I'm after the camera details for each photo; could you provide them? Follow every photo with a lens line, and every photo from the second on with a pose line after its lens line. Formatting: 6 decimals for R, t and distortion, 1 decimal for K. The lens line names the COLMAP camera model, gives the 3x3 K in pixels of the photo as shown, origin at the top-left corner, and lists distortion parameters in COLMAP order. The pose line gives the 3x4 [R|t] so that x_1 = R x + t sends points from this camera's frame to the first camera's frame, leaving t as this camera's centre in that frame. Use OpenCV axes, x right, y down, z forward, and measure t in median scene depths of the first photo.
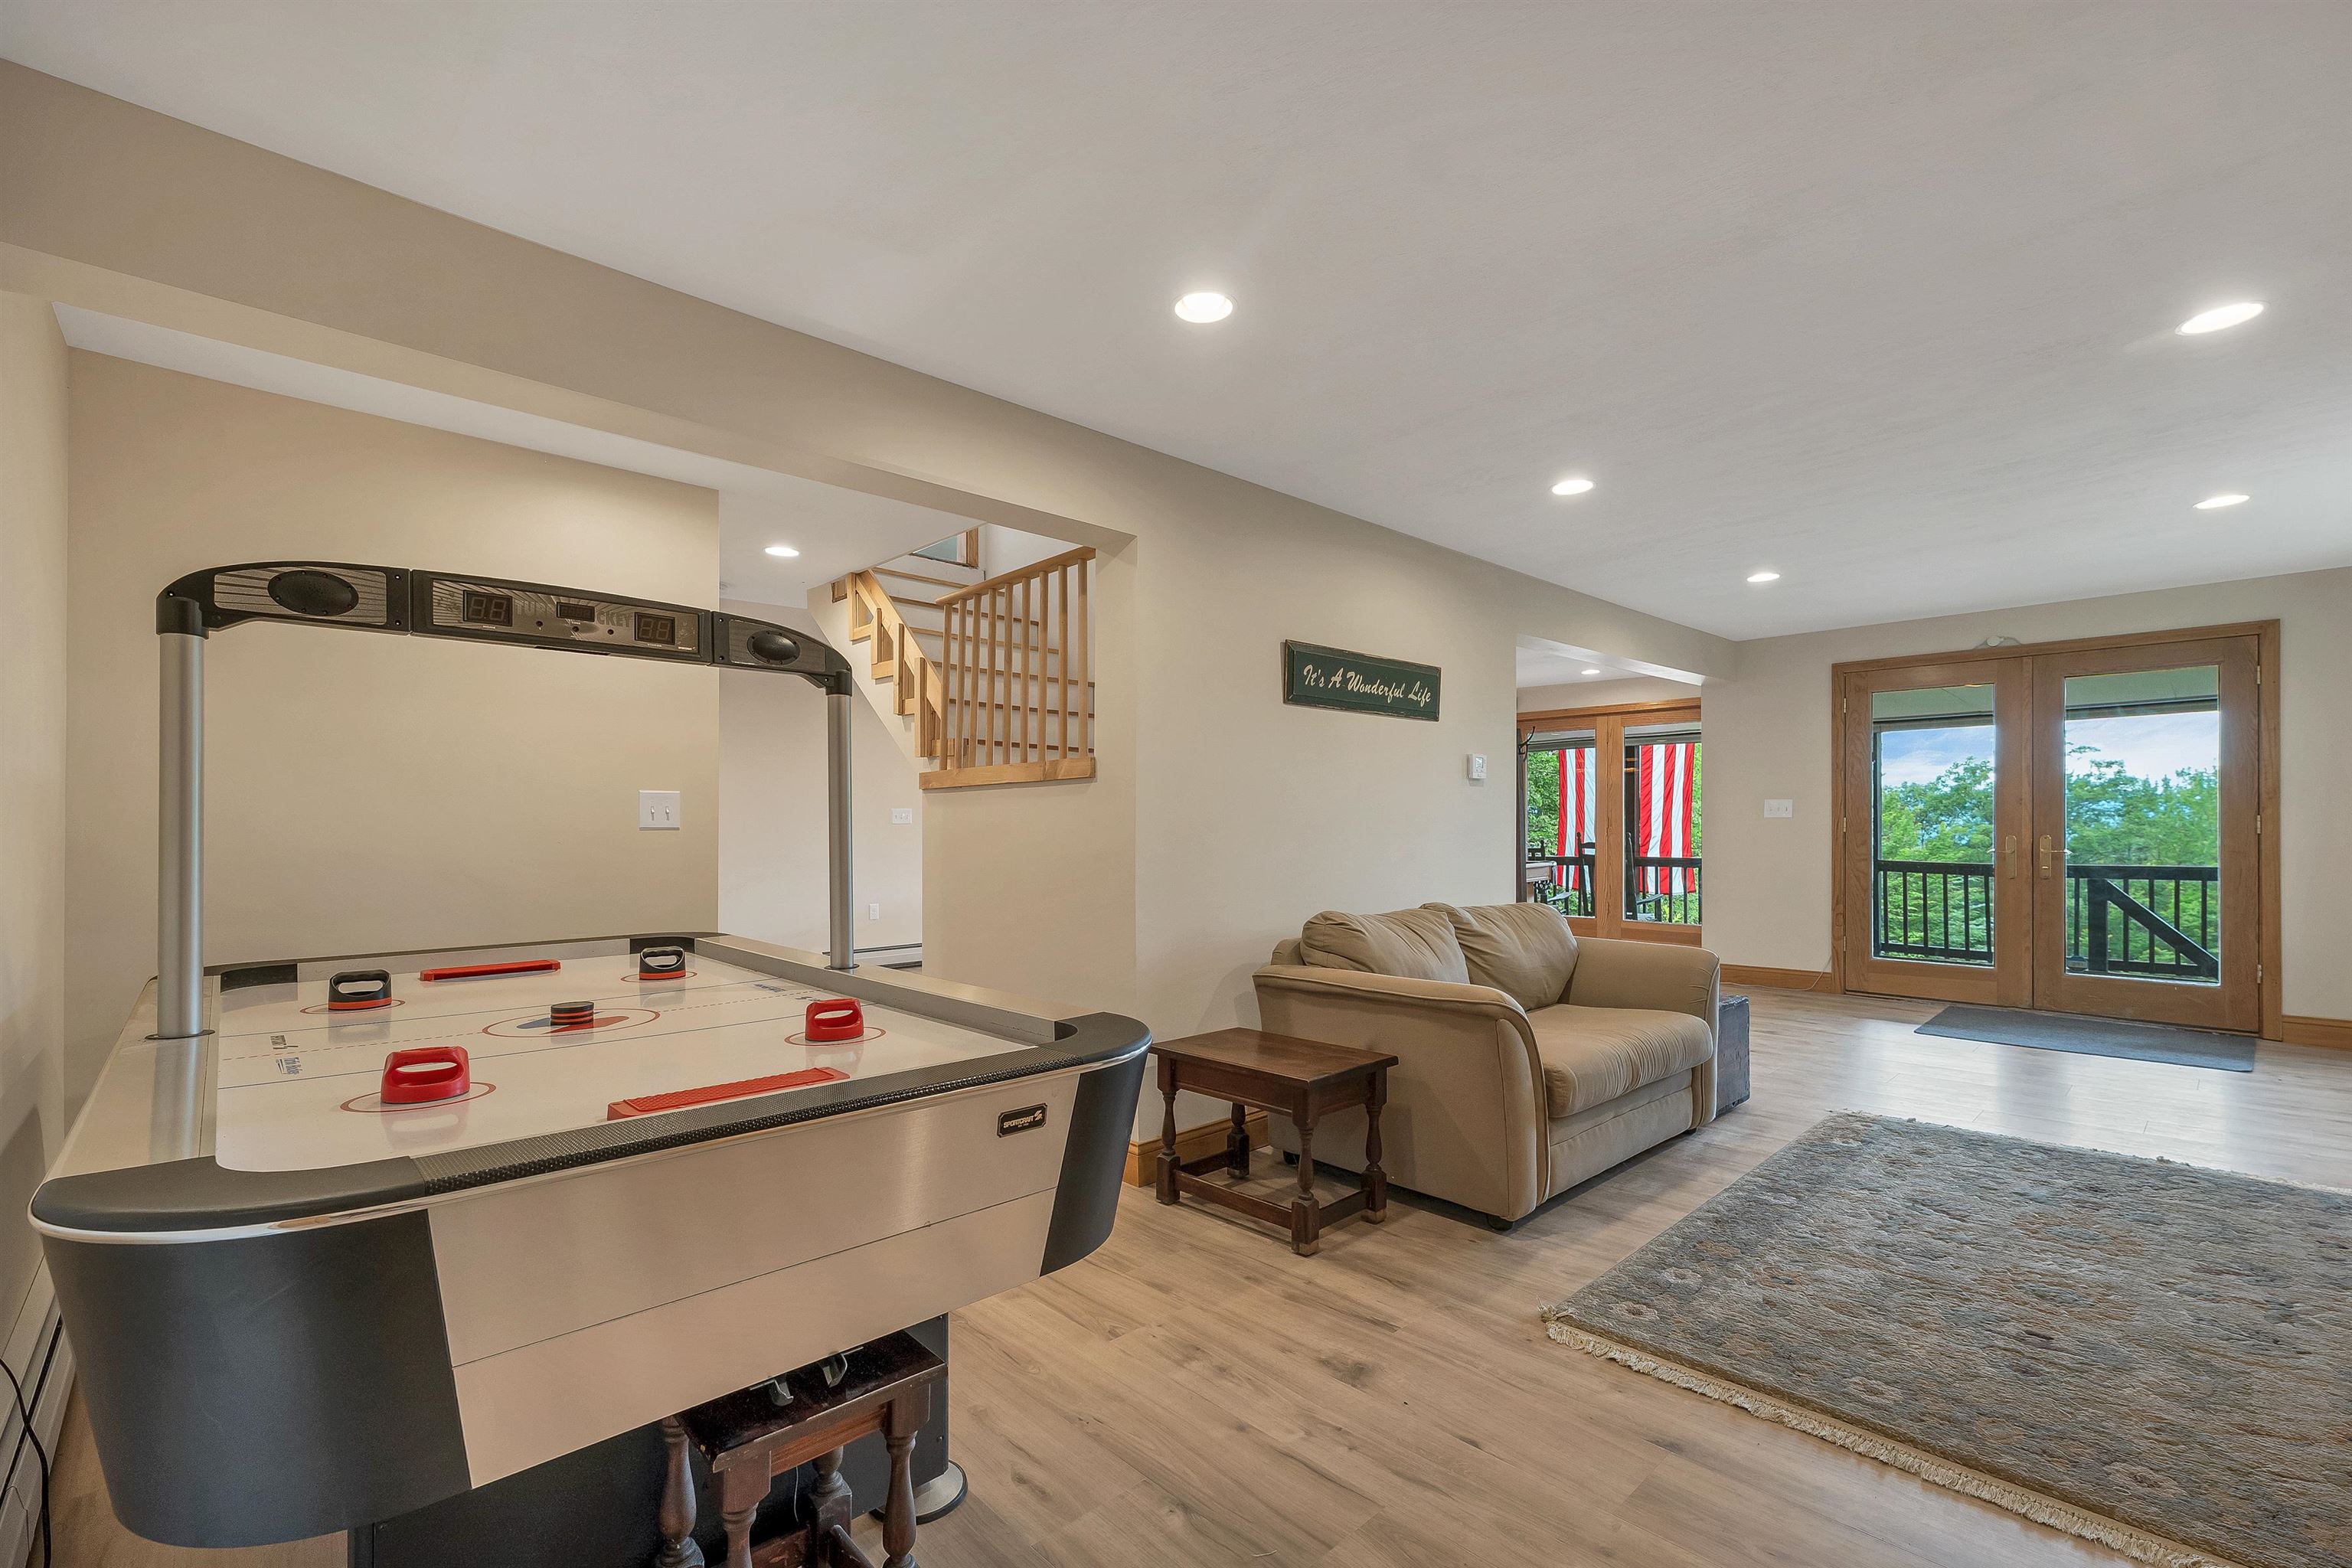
lens RADIAL K [[1015.1, 0, 1174.5], [0, 1015.1, 819.2], [0, 0, 1]] dist [0.001450, 0.000297]
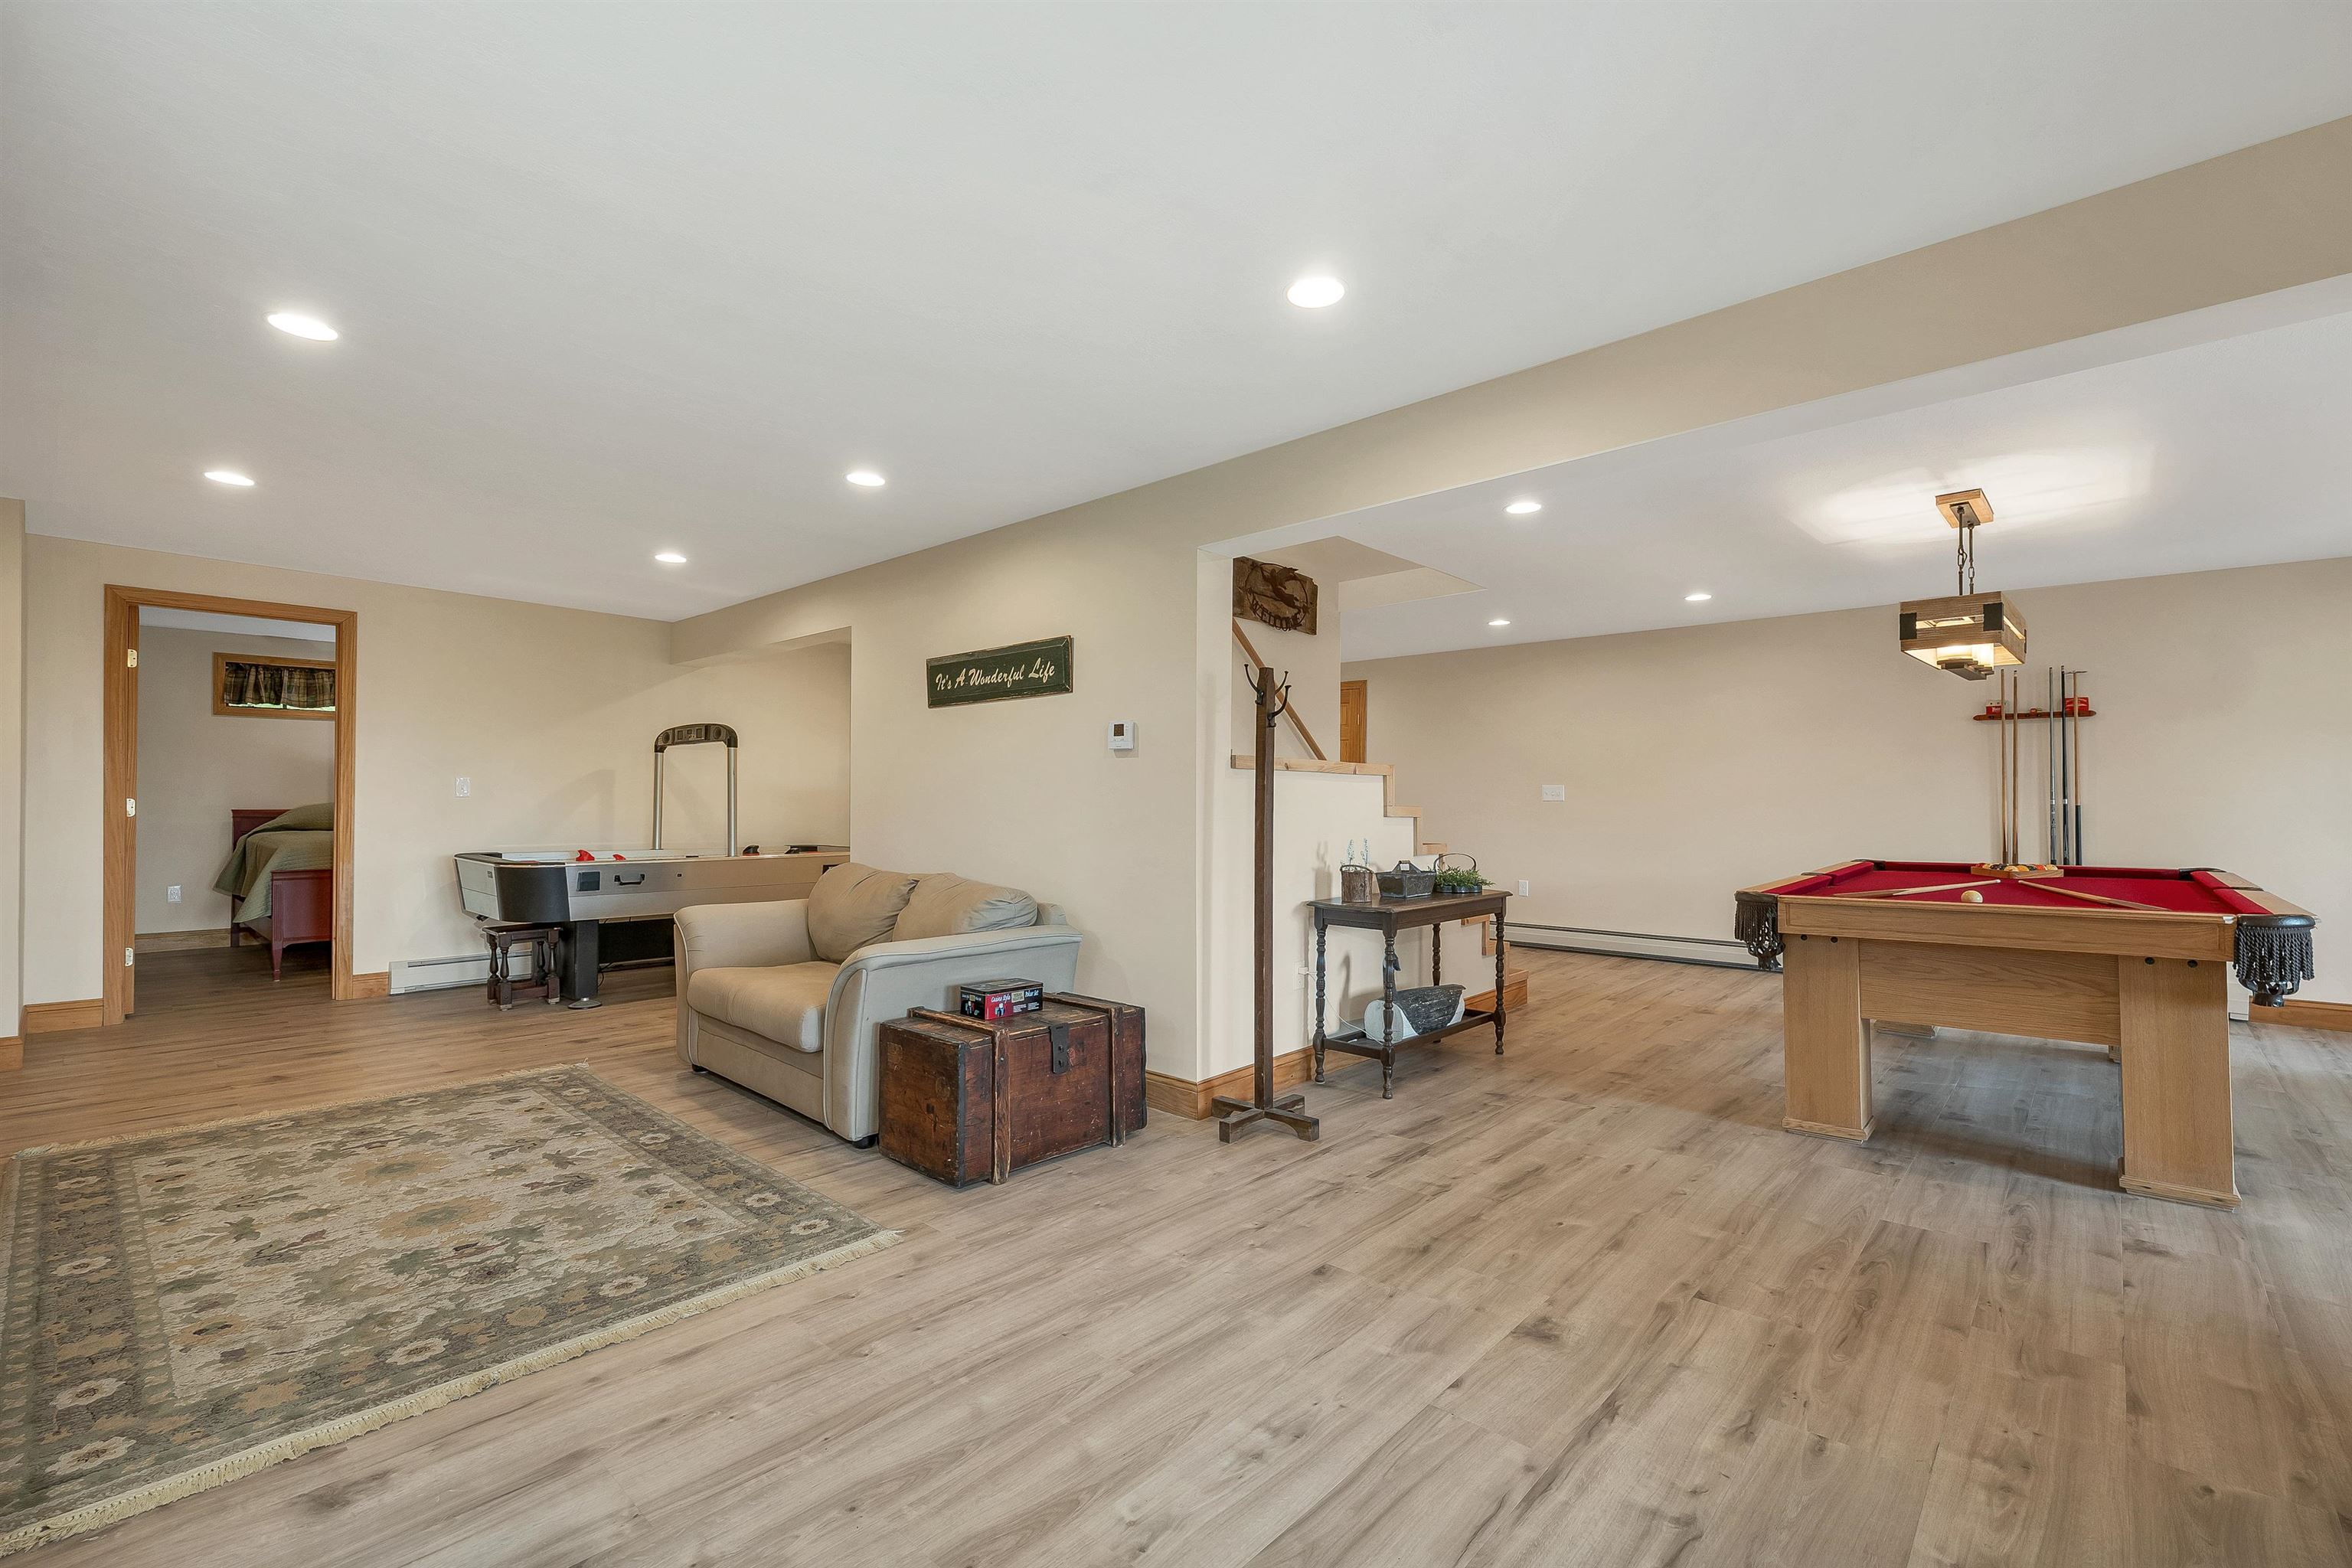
lens RADIAL K [[1018.6, 0, 1166.6], [0, 1018.6, 775.5], [0, 0, 1]] dist [0.003118, 0.000113]
pose [[0.063790, -0.022269, -0.997715, 1.274387], [0.000674, 0.999752, -0.022271, 0.002488], [0.997963, 0.000749, 0.063789, 1.083133]]
